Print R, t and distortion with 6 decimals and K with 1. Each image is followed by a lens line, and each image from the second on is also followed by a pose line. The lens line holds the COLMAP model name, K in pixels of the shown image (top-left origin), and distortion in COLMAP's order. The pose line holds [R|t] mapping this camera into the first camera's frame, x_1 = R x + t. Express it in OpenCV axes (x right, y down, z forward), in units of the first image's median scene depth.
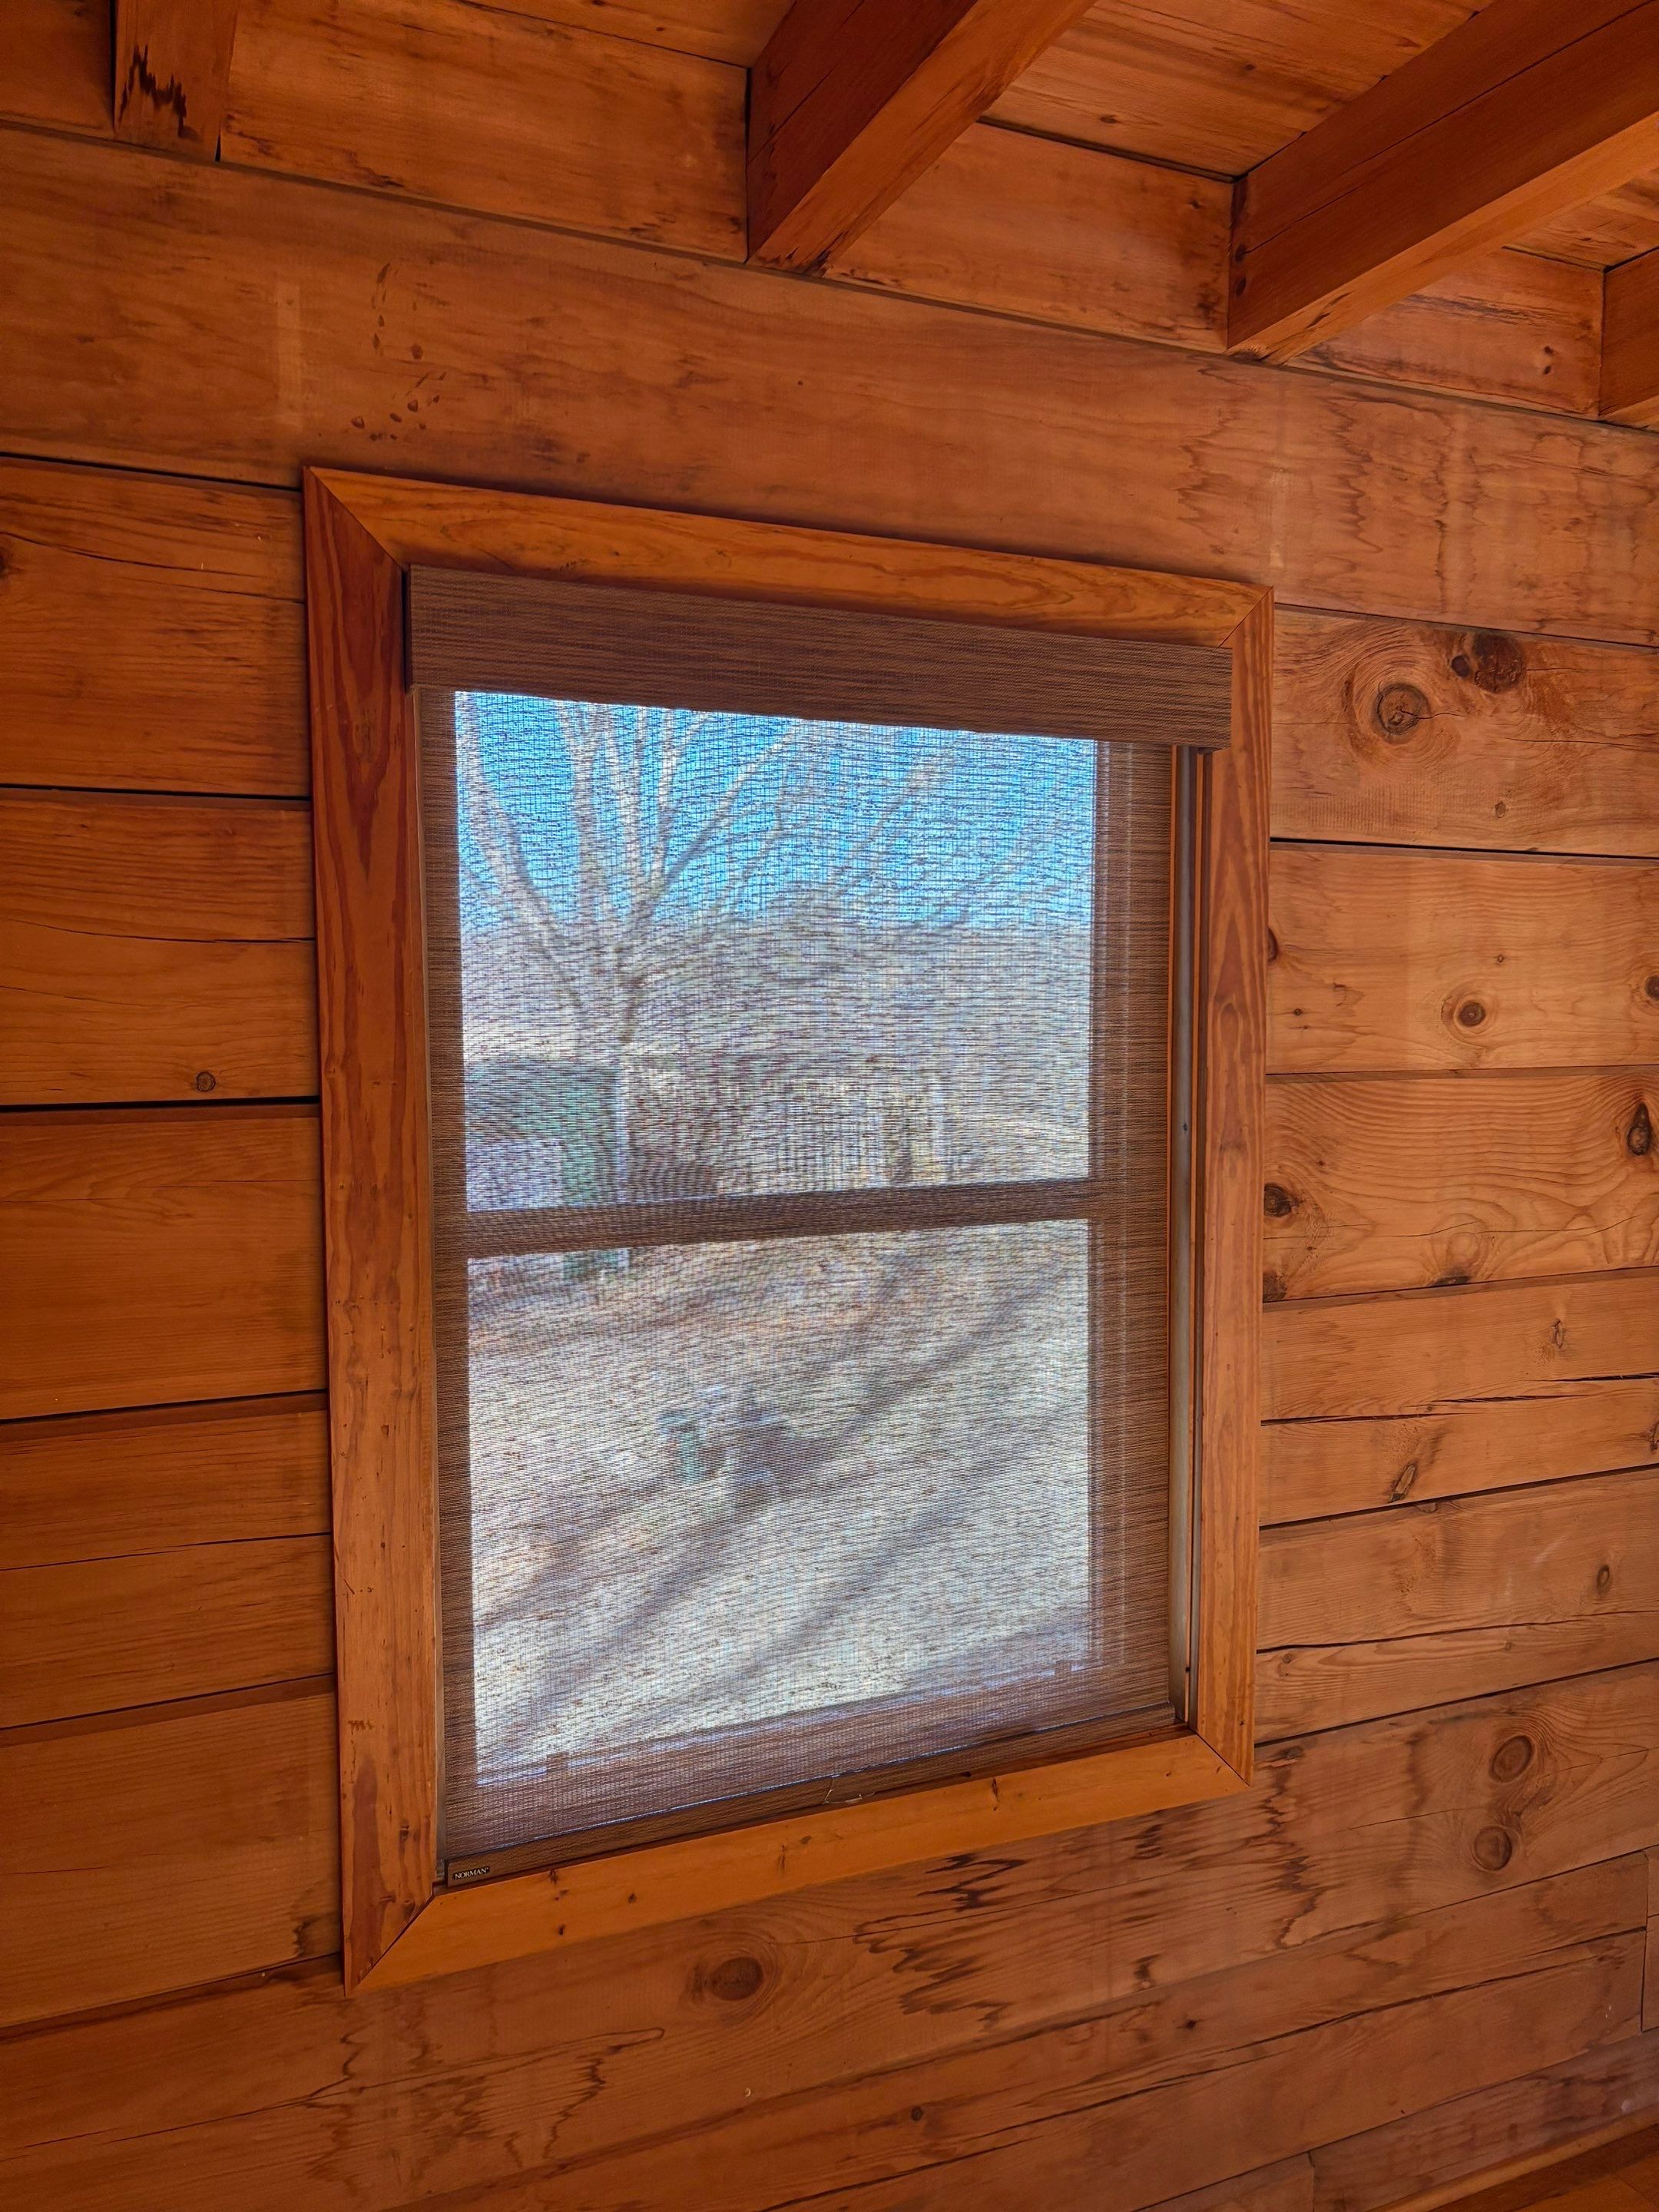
lens RADIAL K [[1634.4, 0, 827.9], [0, 1634.4, 1076.7], [0, 0, 1]] dist [0.055372, -0.050810]
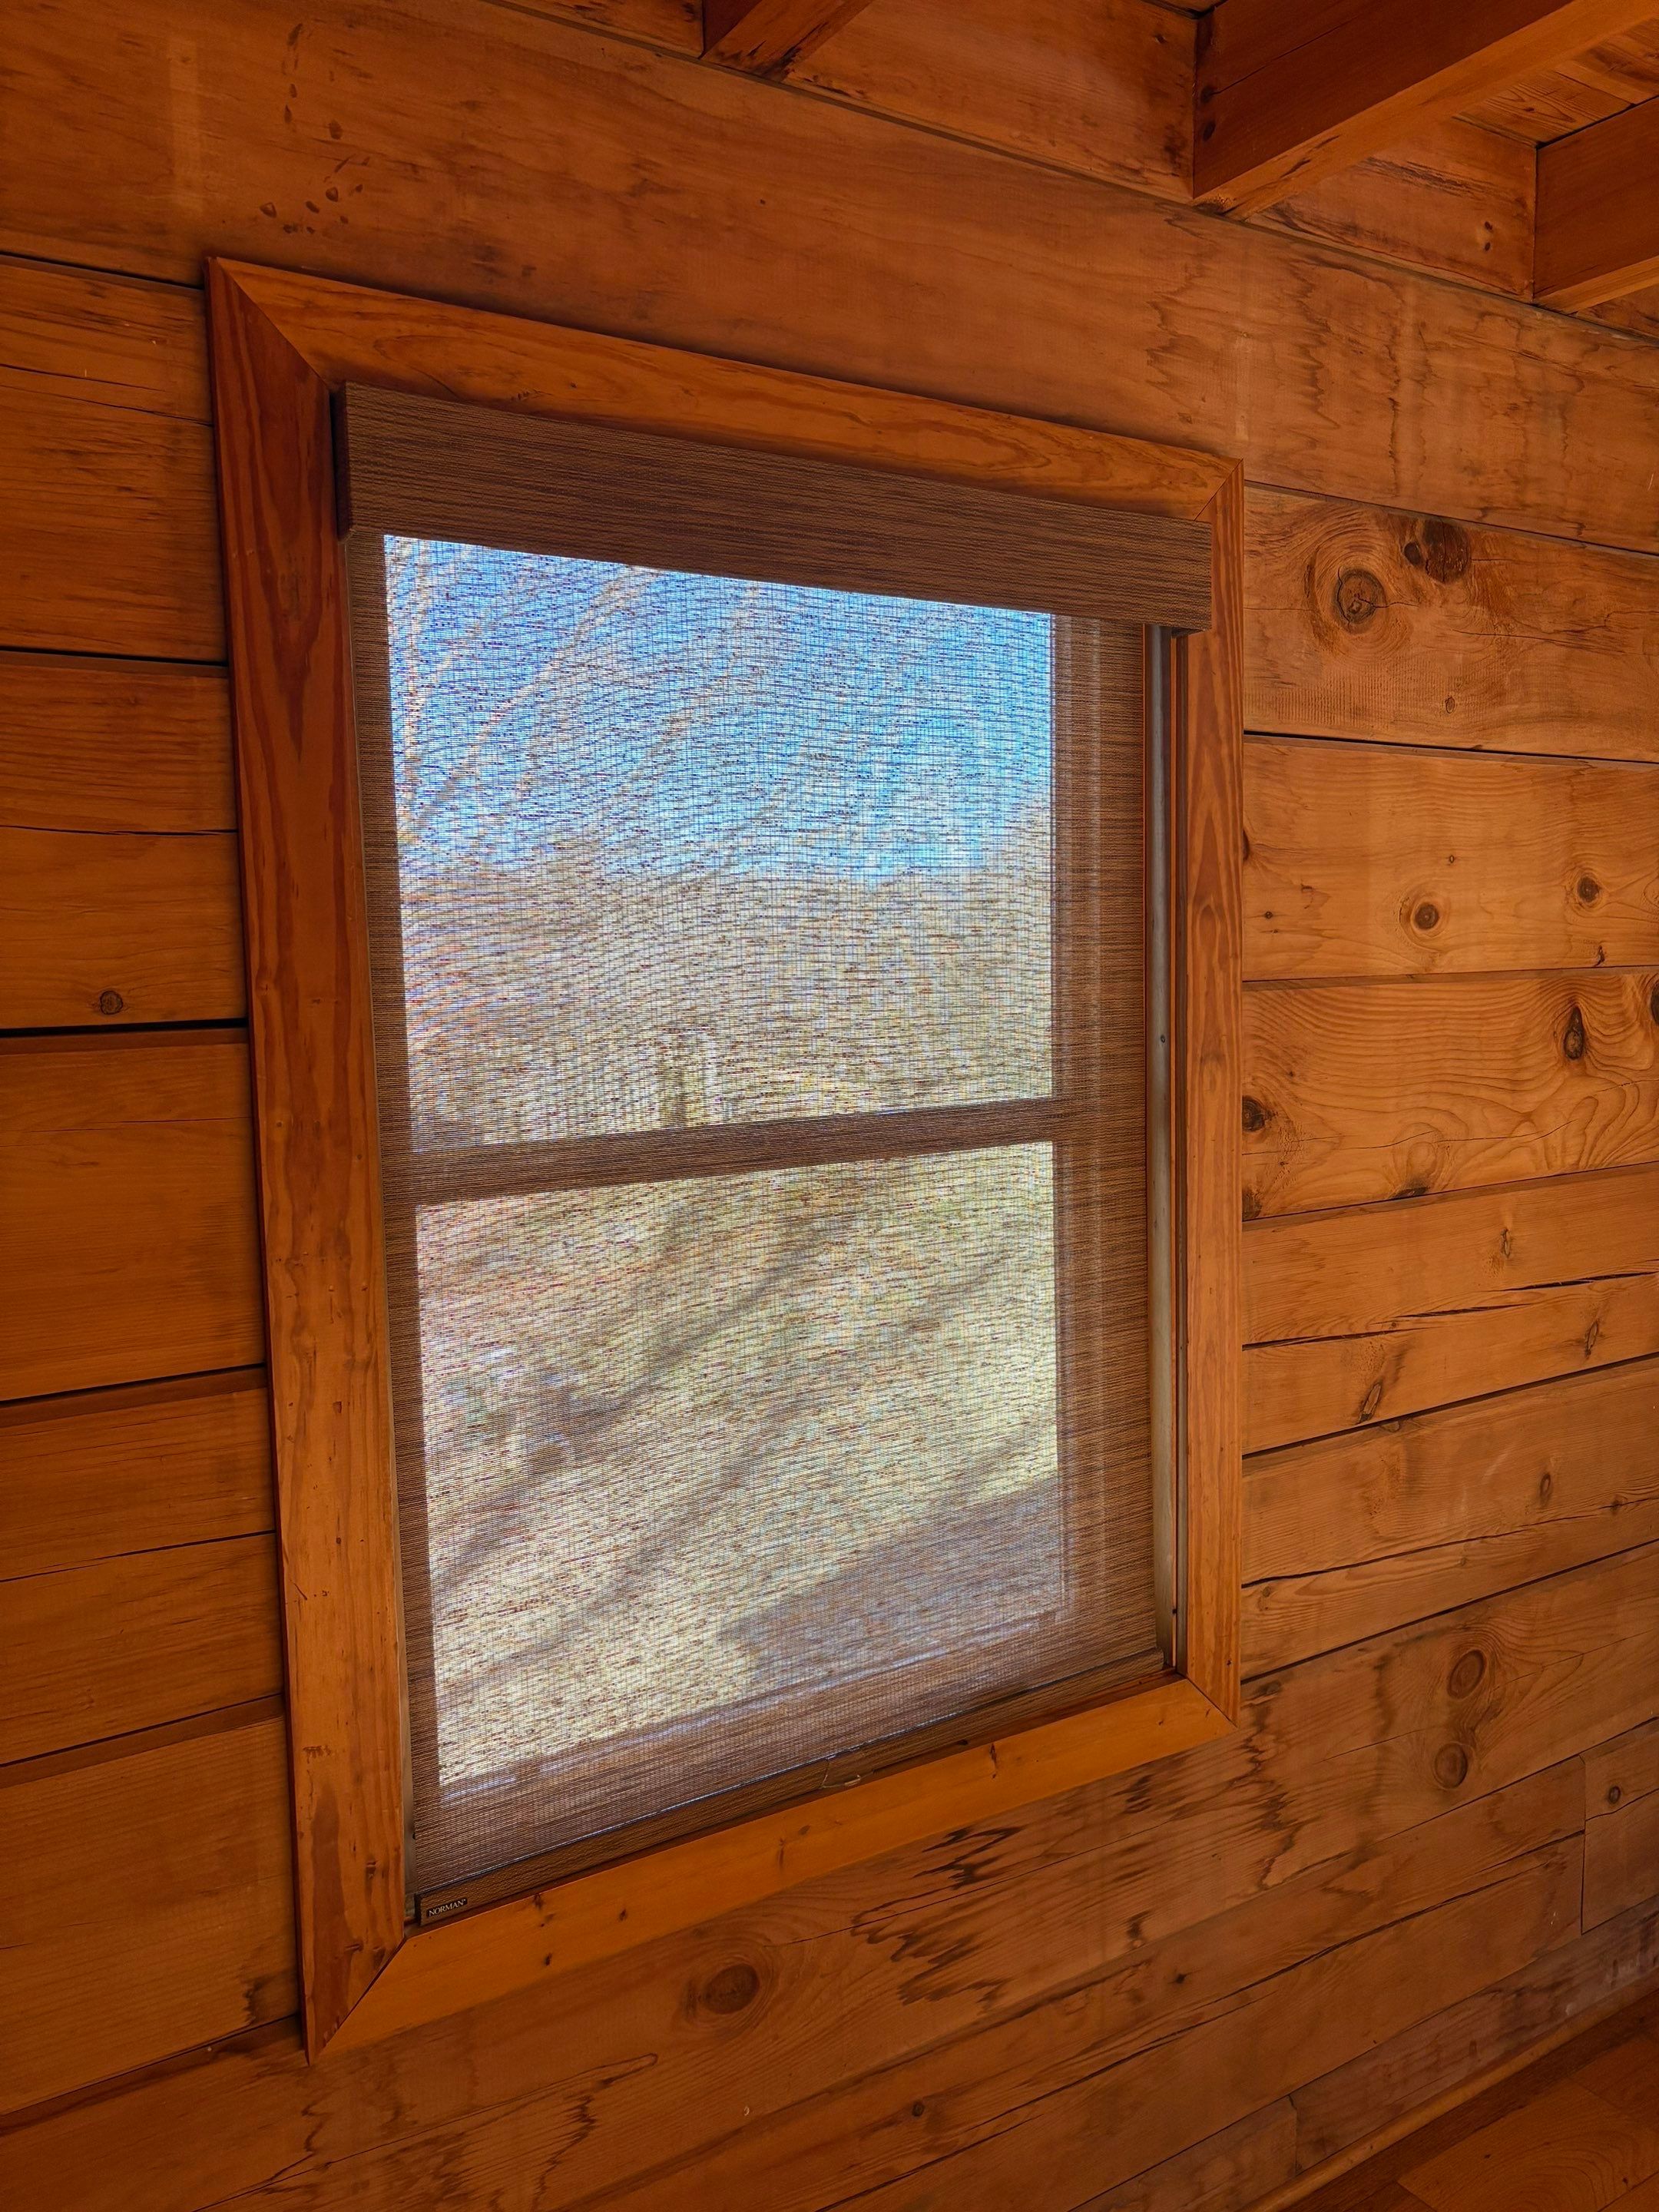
lens RADIAL K [[1657.9, 0, 831.5], [0, 1657.9, 1062.2], [0, 0, 1]] dist [0.062615, -0.065308]
pose [[0.988988, -0.027737, 0.145372, -0.112584], [0.024504, 0.999412, 0.023985, 0.017185], [-0.145952, -0.020158, 0.989086, 0.088177]]
